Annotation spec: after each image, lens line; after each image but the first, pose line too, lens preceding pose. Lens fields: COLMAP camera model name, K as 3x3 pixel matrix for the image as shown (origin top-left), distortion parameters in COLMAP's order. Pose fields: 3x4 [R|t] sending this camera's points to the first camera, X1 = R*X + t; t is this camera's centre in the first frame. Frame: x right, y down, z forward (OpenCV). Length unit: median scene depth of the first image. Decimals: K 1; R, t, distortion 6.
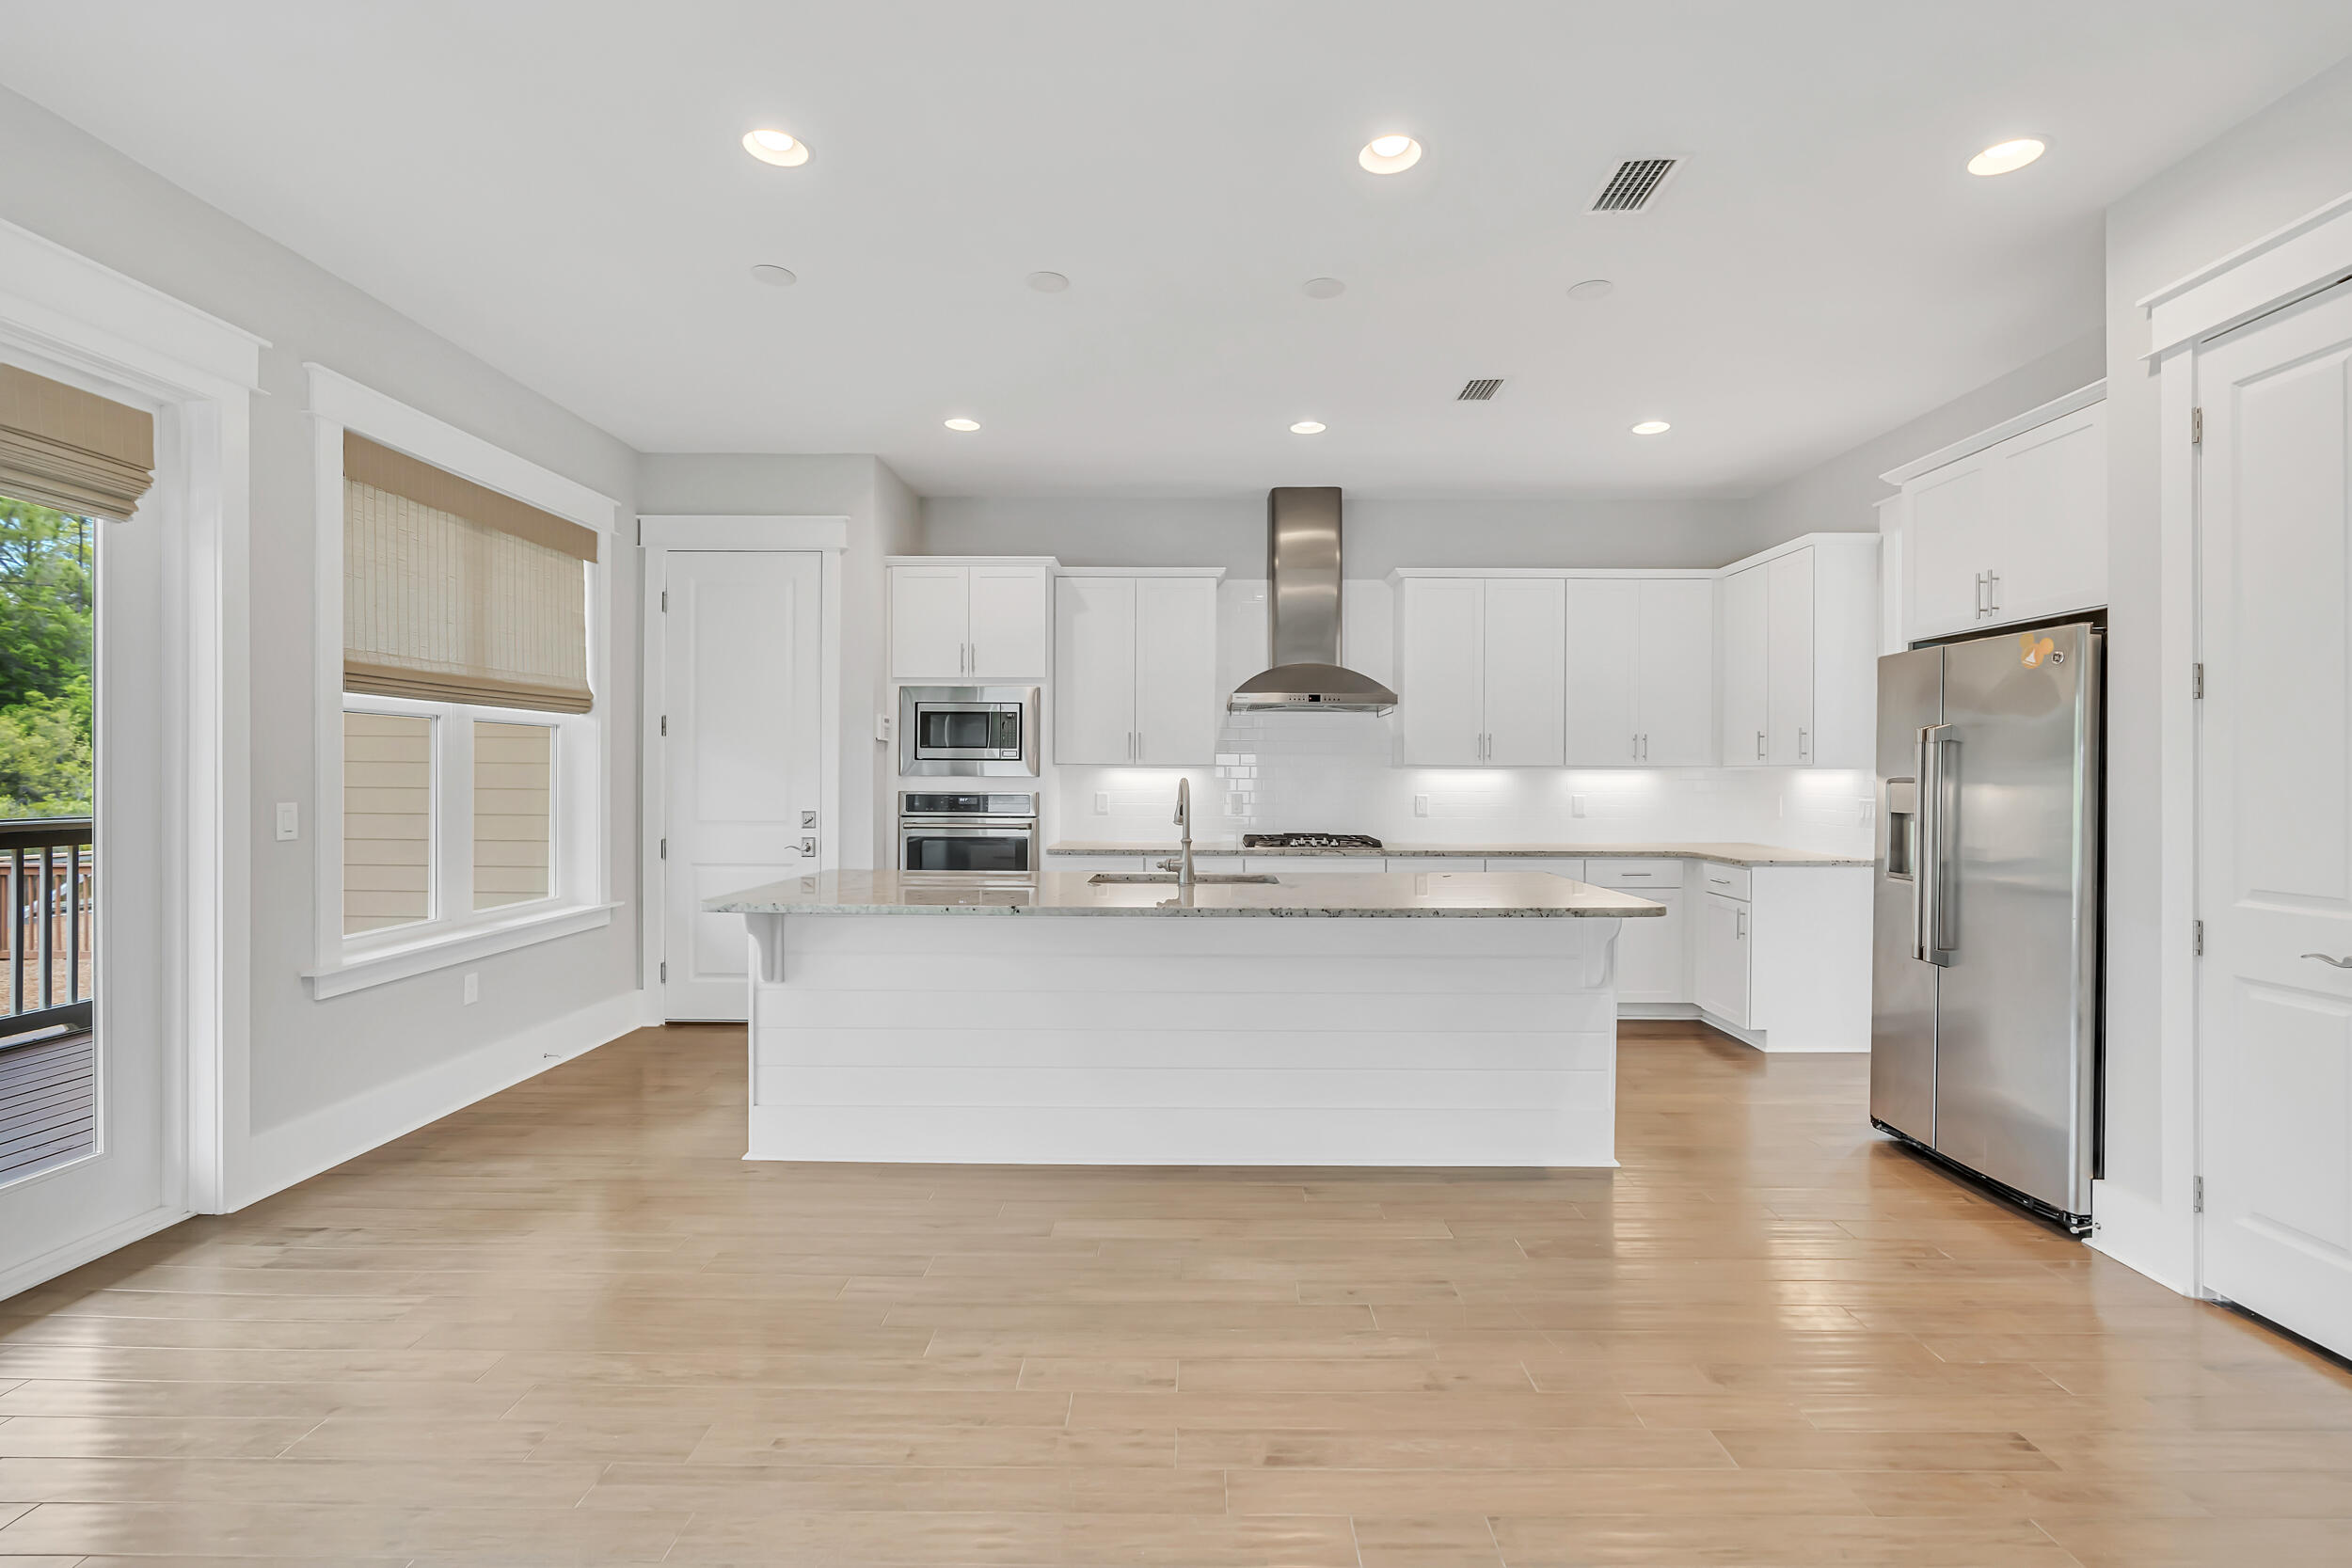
lens RADIAL K [[1039.4, 0, 1170.2], [0, 1039.4, 767.3], [0, 0, 1]] dist [-0.005864, -0.000972]
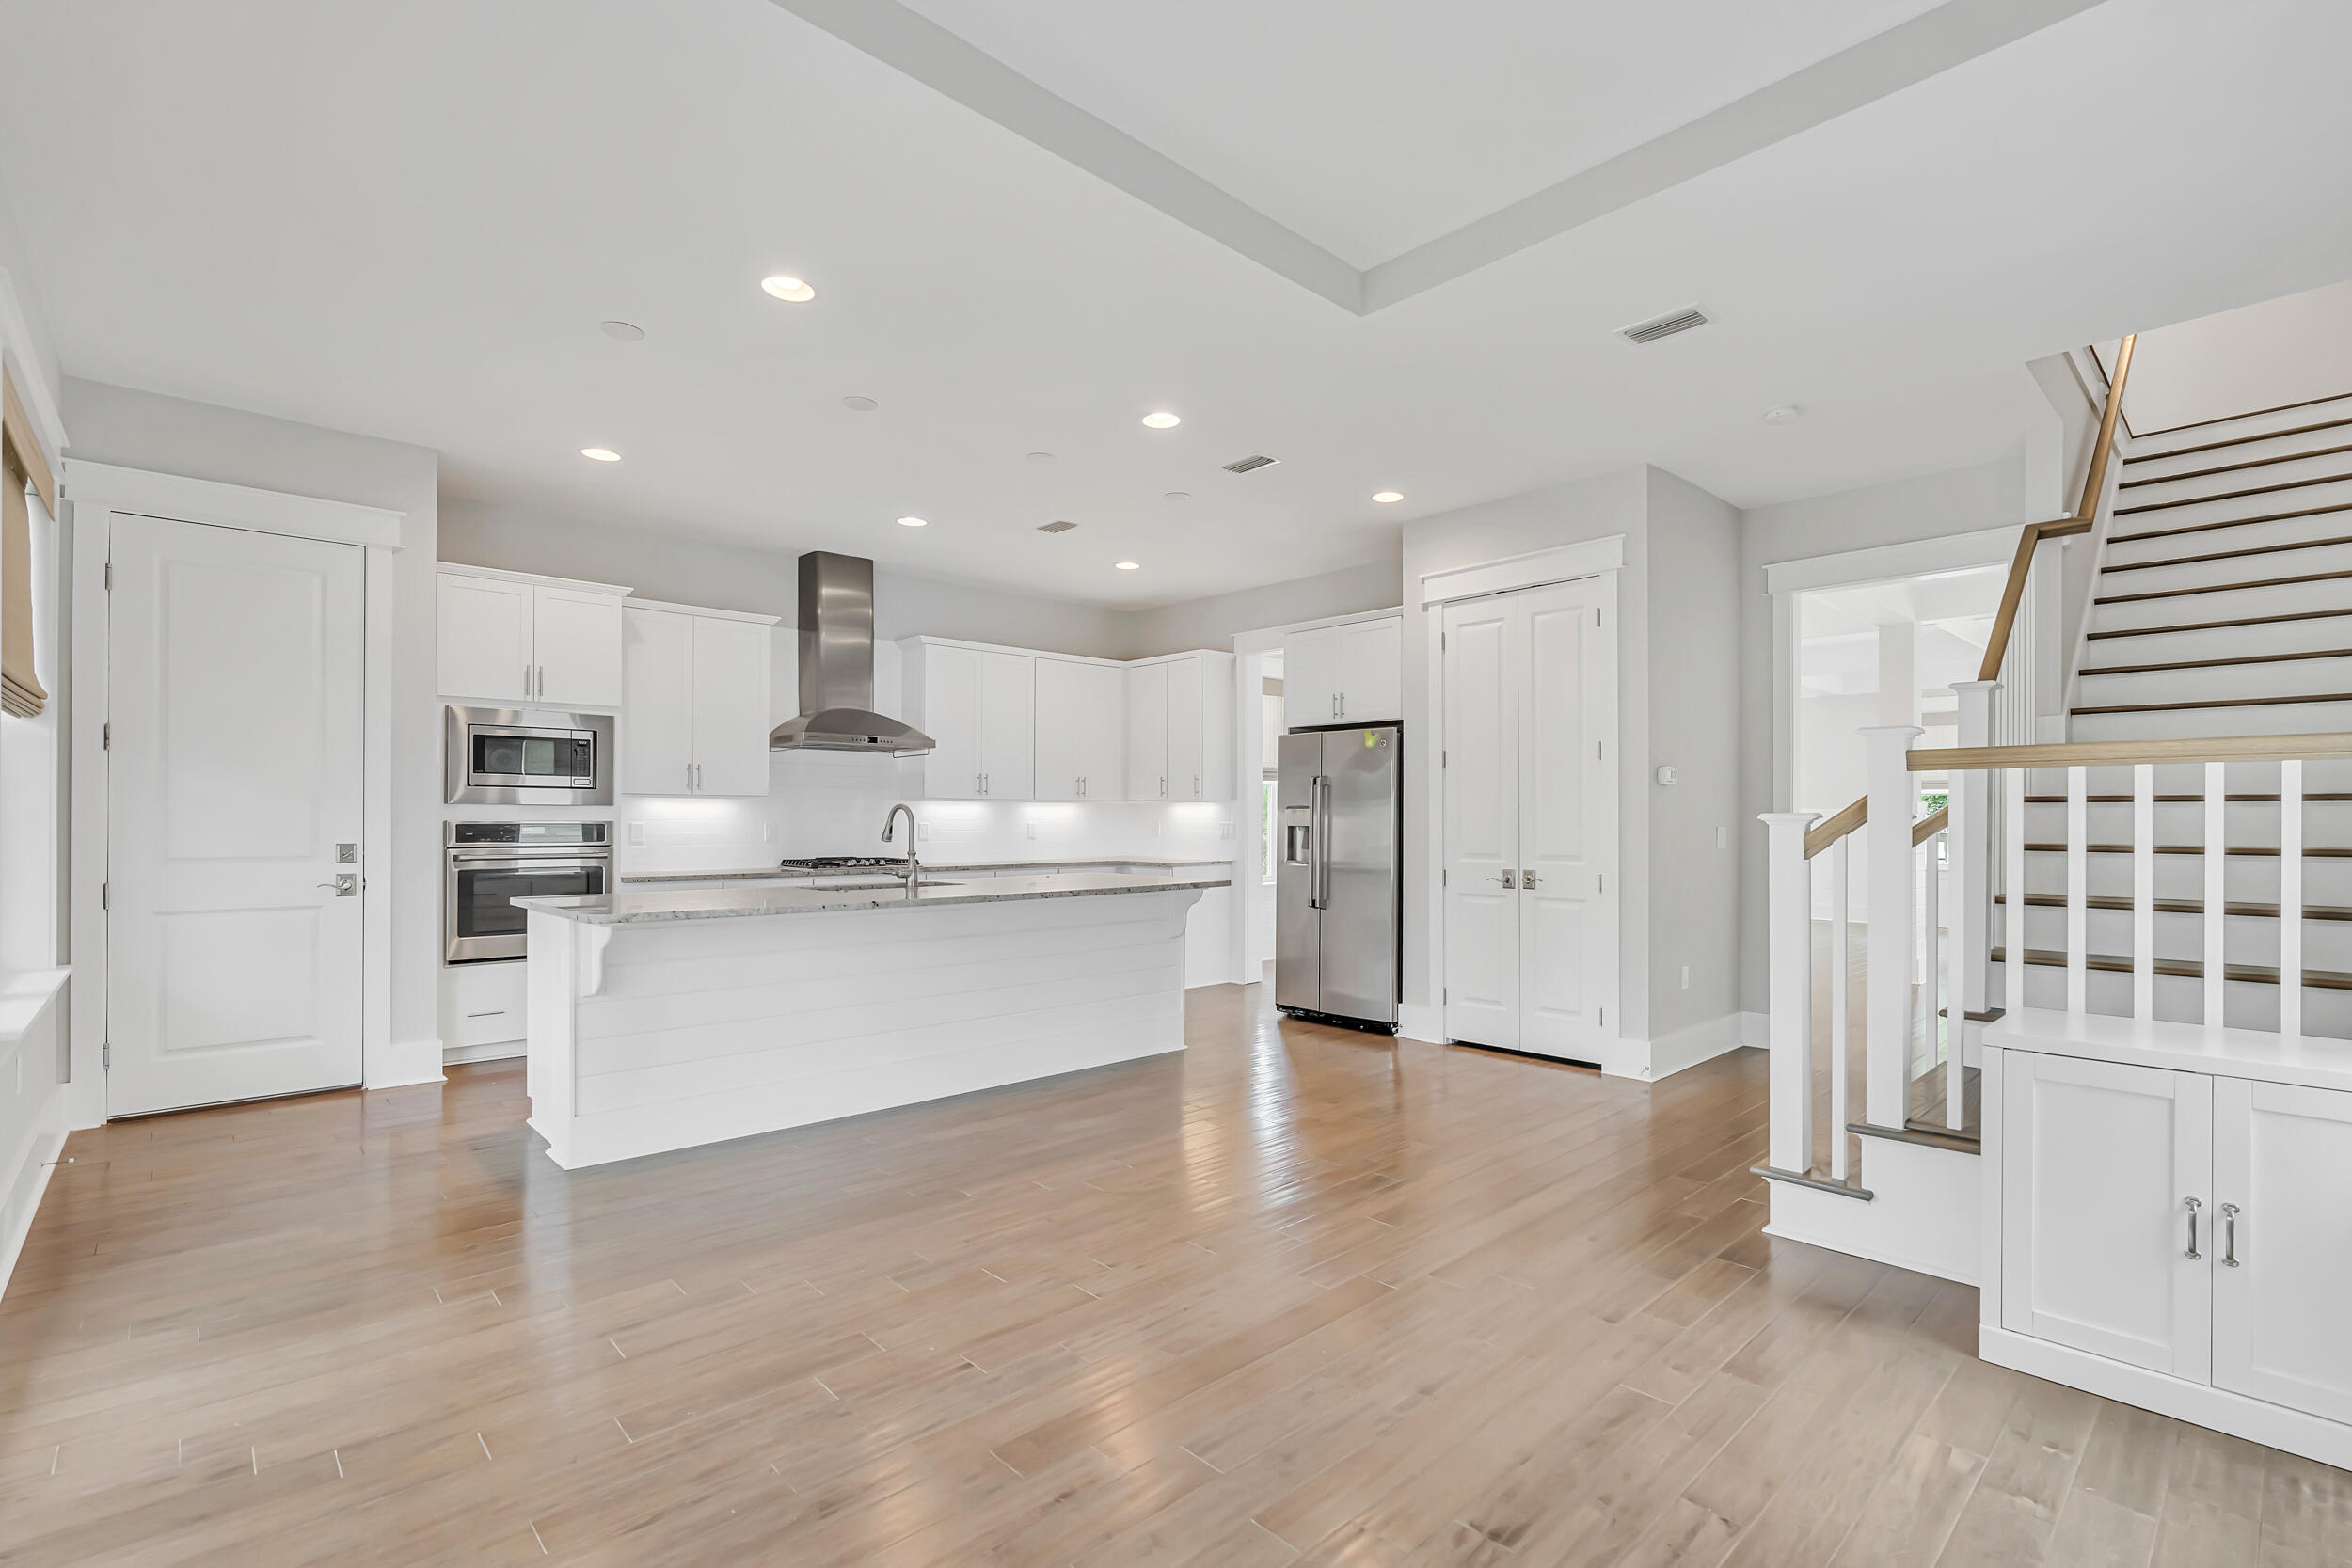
lens RADIAL K [[1039.4, 0, 1187.3], [0, 1039.4, 802.5], [0, 0, 1]] dist [-0.005864, -0.000972]
pose [[0.733880, 0.006713, 0.679246, -0.441009], [-0.003489, 0.999975, -0.006114, 0.011482], [-0.679270, 0.002117, 0.733885, -0.116912]]
